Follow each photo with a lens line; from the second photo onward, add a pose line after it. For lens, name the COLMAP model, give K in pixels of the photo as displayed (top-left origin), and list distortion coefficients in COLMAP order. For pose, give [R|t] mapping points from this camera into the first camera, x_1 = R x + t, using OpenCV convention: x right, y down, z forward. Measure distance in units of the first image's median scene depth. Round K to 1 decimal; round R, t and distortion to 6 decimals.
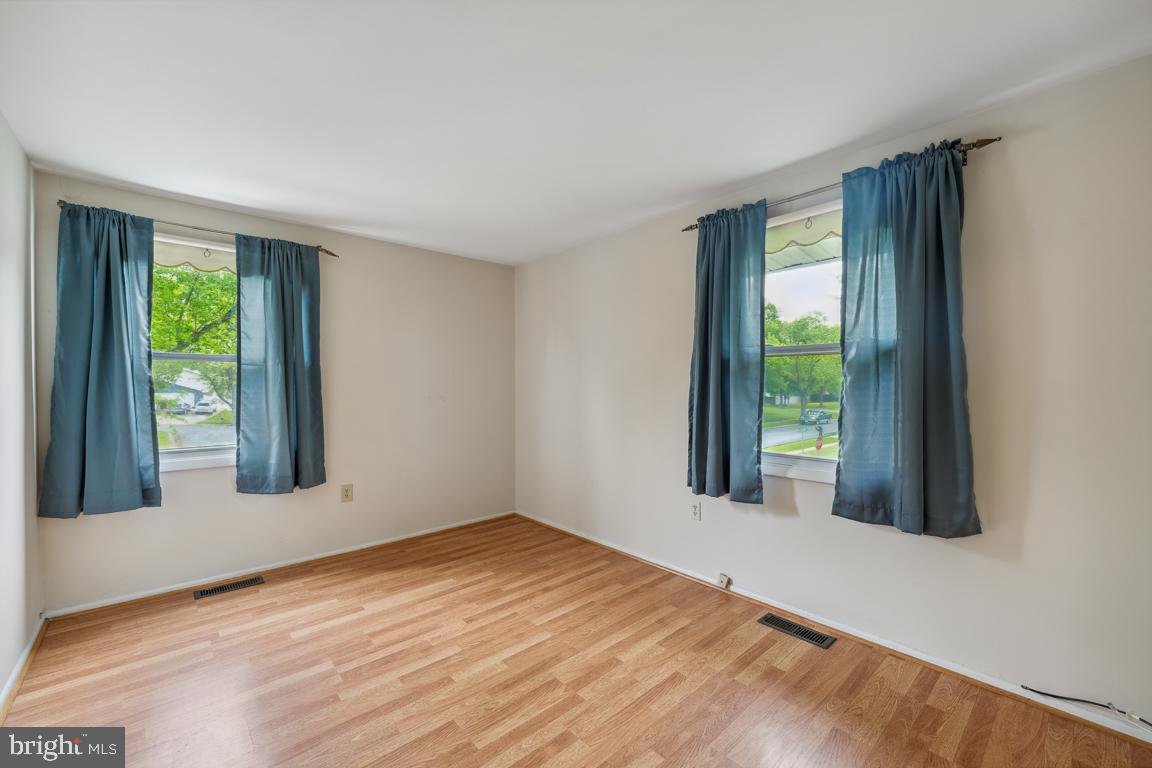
lens RADIAL K [[476.4, 0, 571.5], [0, 476.4, 382.9], [0, 0, 1]] dist [-0.000377, -0.000555]
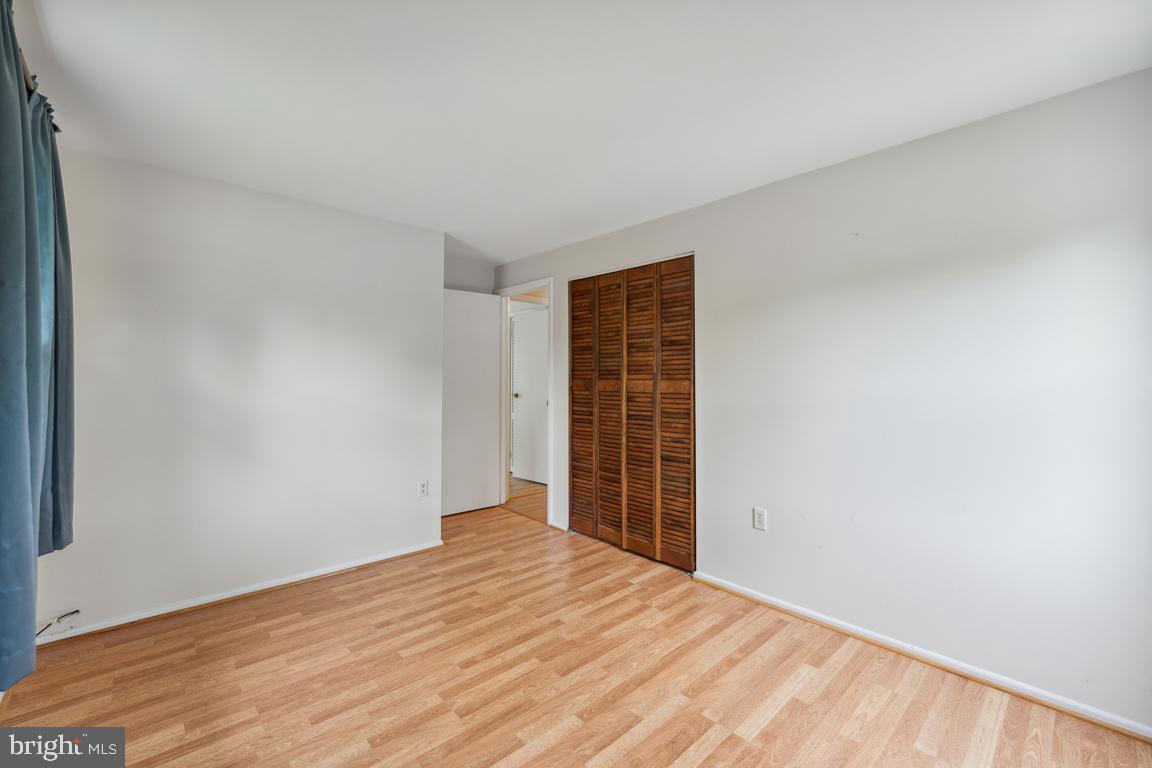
lens RADIAL K [[476.4, 0, 571.5], [0, 476.4, 382.9], [0, 0, 1]] dist [-0.000377, -0.000555]
pose [[-0.999805, -0.001856, -0.019650, -0.222867], [-0.002088, 0.999928, 0.011792, -0.002119], [0.019627, 0.011831, -0.999737, 1.908264]]
